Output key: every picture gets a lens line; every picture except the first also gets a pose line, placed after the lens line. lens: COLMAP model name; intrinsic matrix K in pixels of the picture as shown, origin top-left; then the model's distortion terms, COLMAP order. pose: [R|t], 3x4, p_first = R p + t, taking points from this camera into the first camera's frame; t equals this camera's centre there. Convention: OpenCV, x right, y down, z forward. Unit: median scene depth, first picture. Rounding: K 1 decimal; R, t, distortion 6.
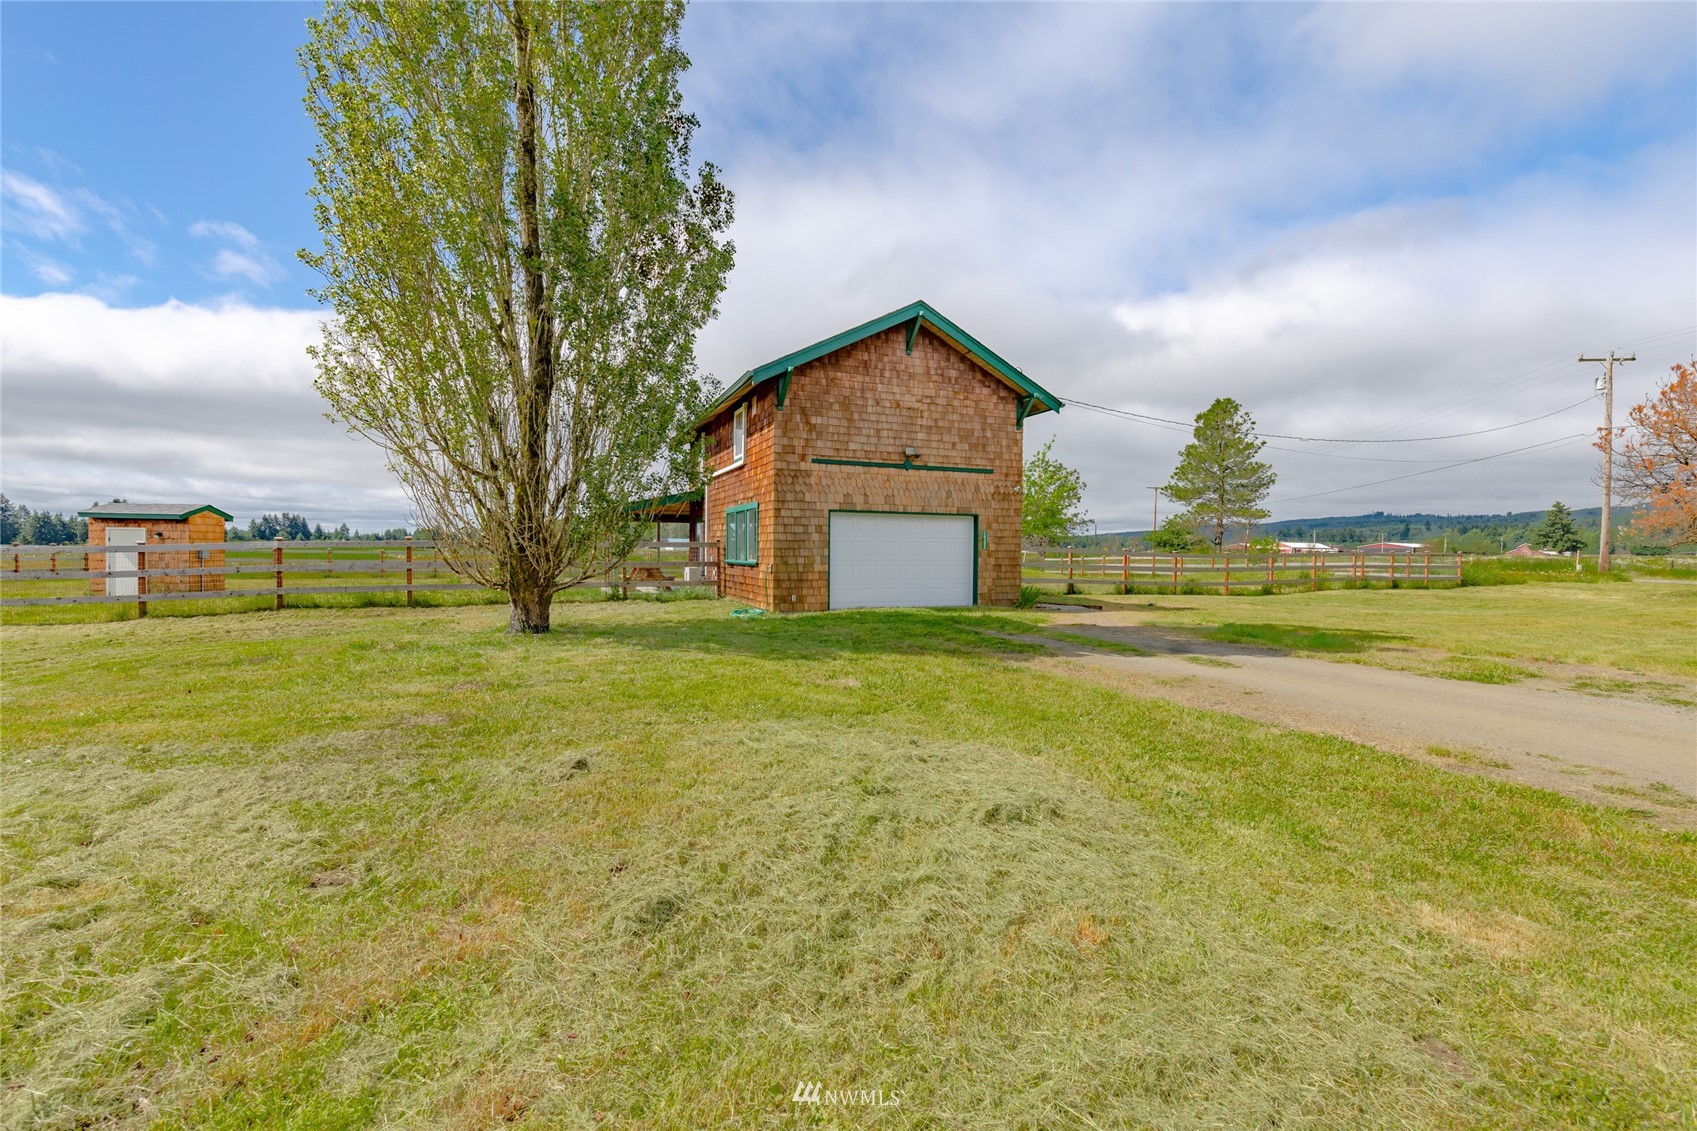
lens RADIAL K [[731.8, 0, 844.4], [0, 731.8, 567.5], [0, 0, 1]] dist [0.001796, 0.000606]
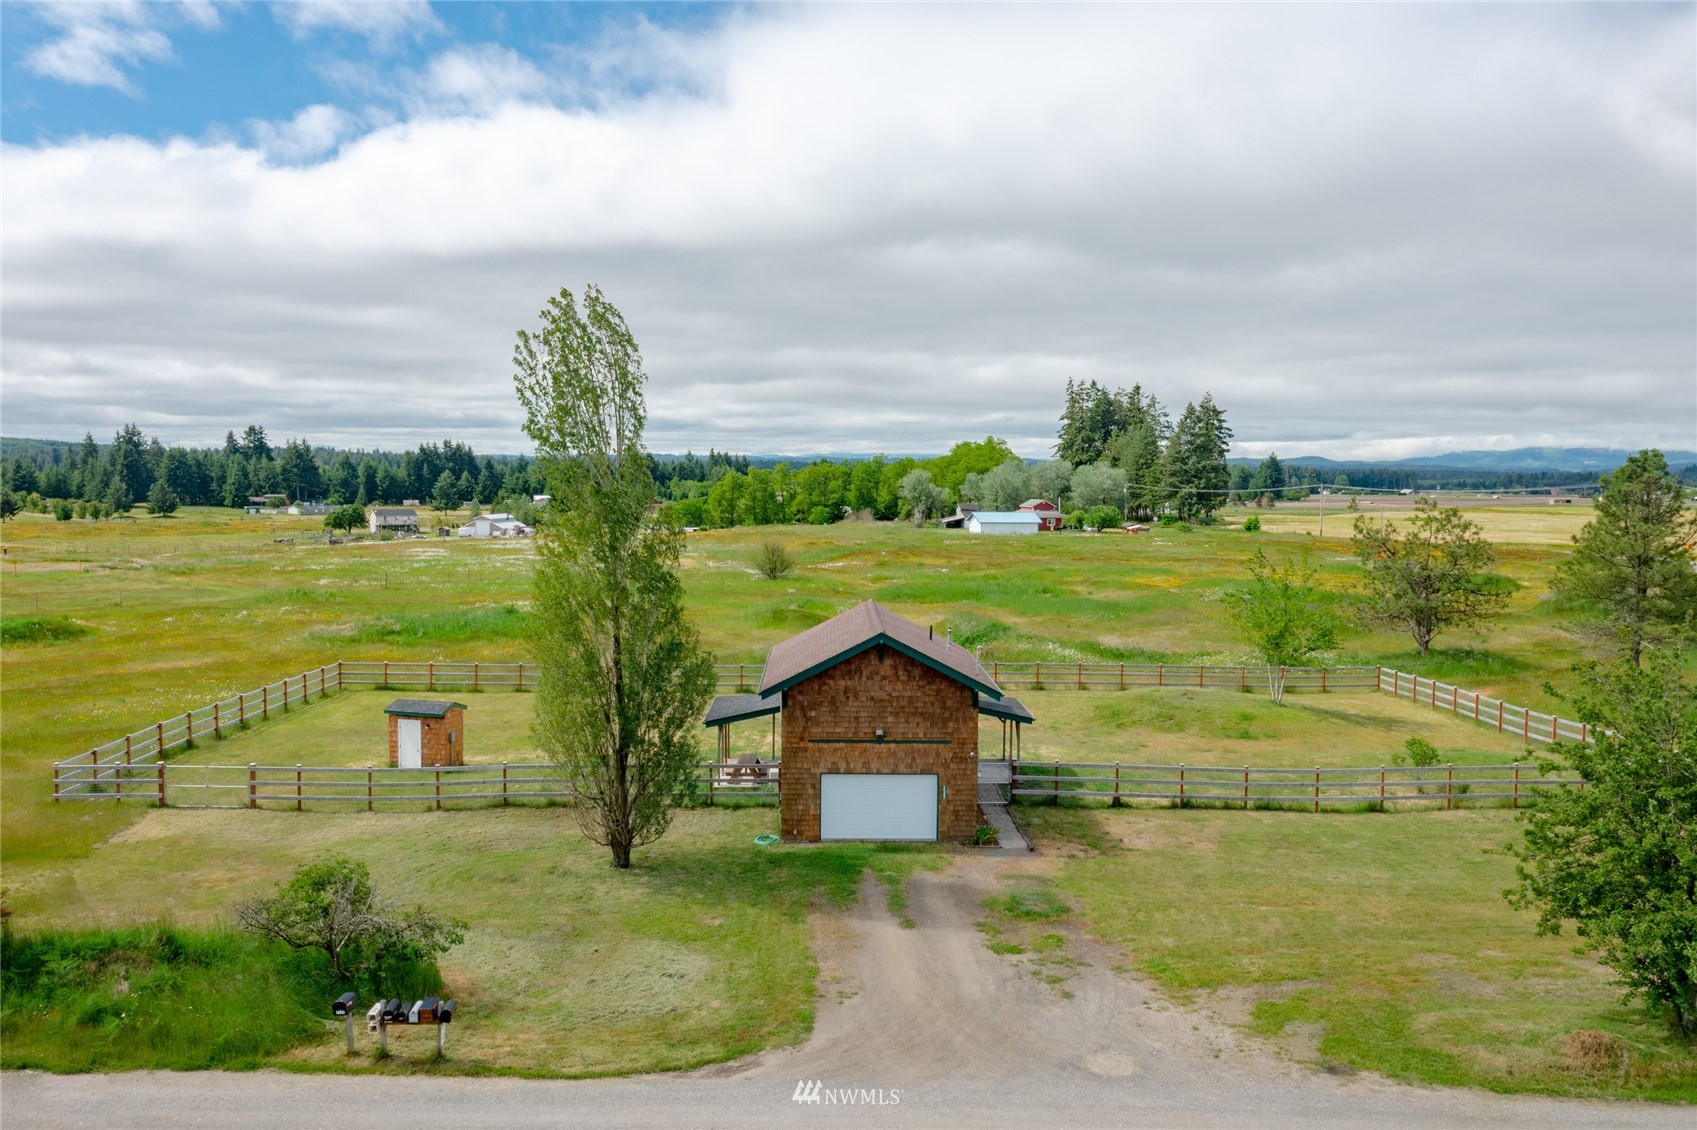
lens RADIAL K [[1385.0, 0, 848.5], [0, 1385.0, 565.0], [0, 0, 1]] dist [-0.002792, -0.004608]
pose [[0.933360, 0.023770, -0.358155, 0.973961], [-0.008756, 0.999016, 0.043483, -0.591574], [0.358836, -0.037449, 0.932649, -1.490700]]
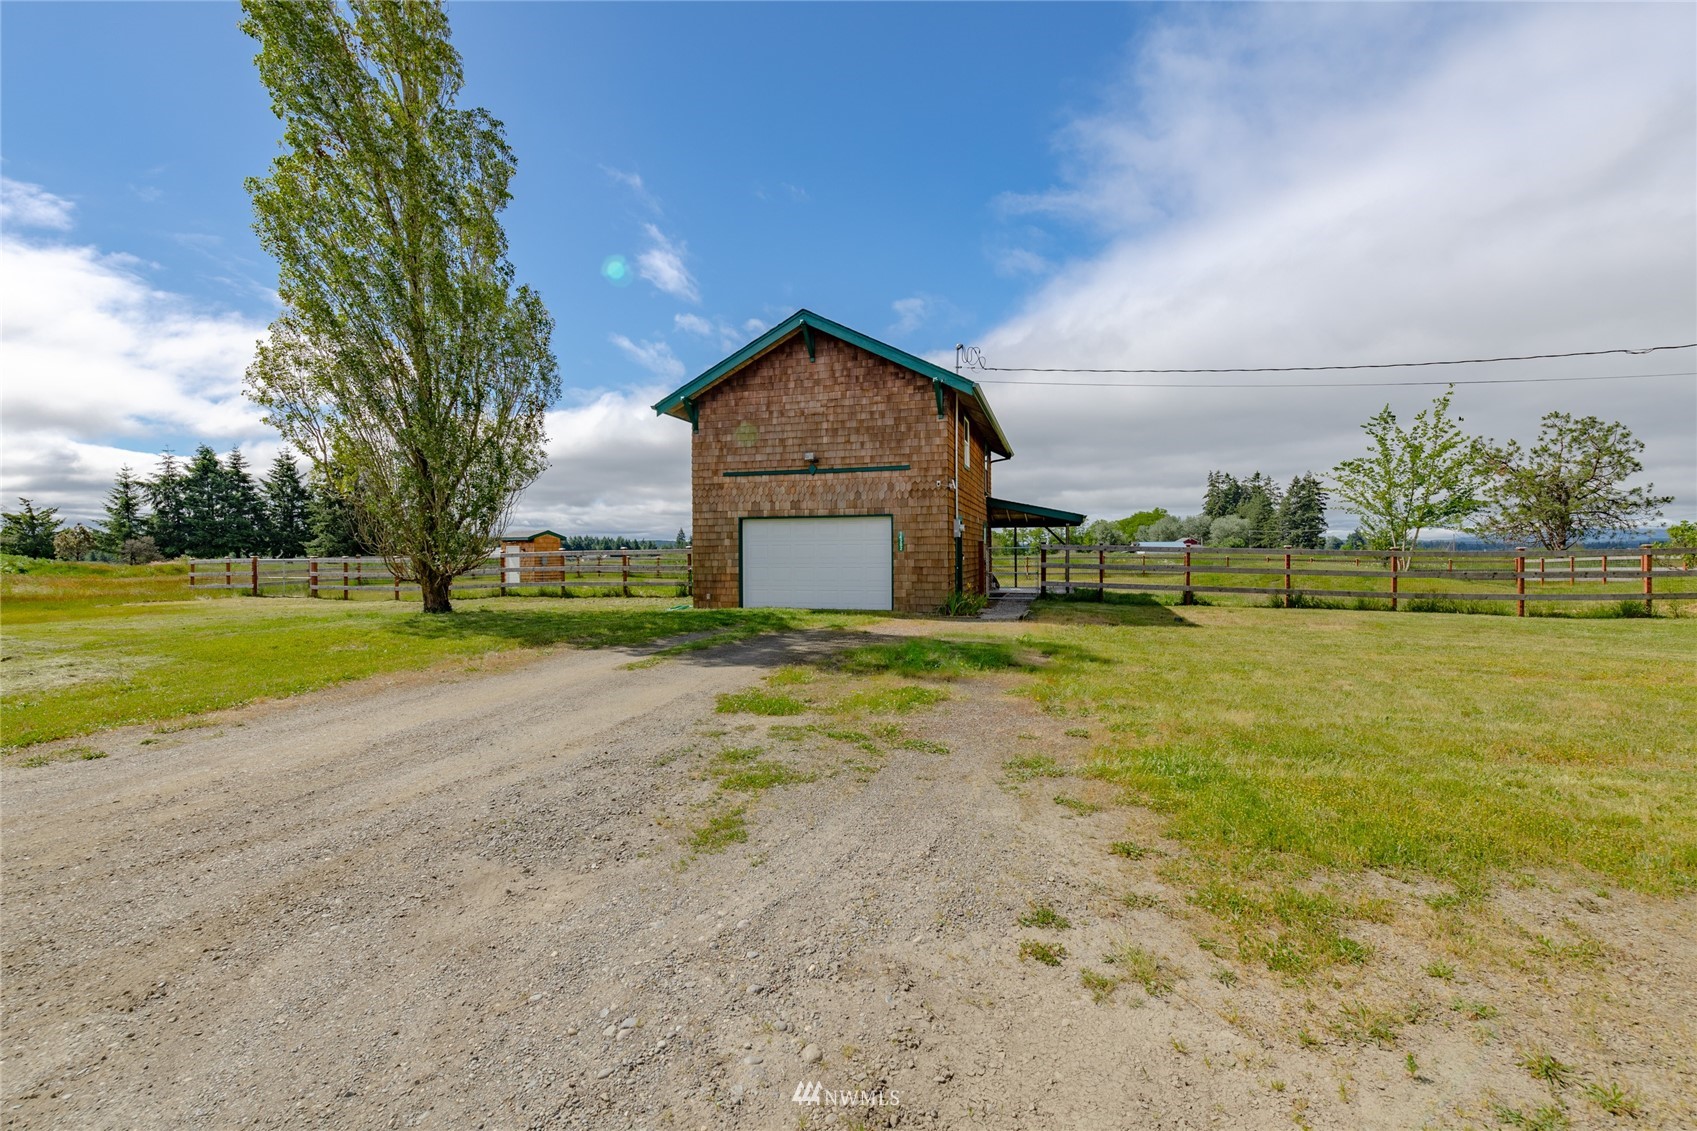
lens RADIAL K [[731.3, 0, 848.5], [0, 731.3, 565.5], [0, 0, 1]] dist [-0.000163, 0.000241]
pose [[0.779723, -0.004277, -0.626110, 0.763697], [-0.001693, 0.999959, -0.008939, 0.002850], [0.626123, 0.008030, 0.779683, 0.234285]]
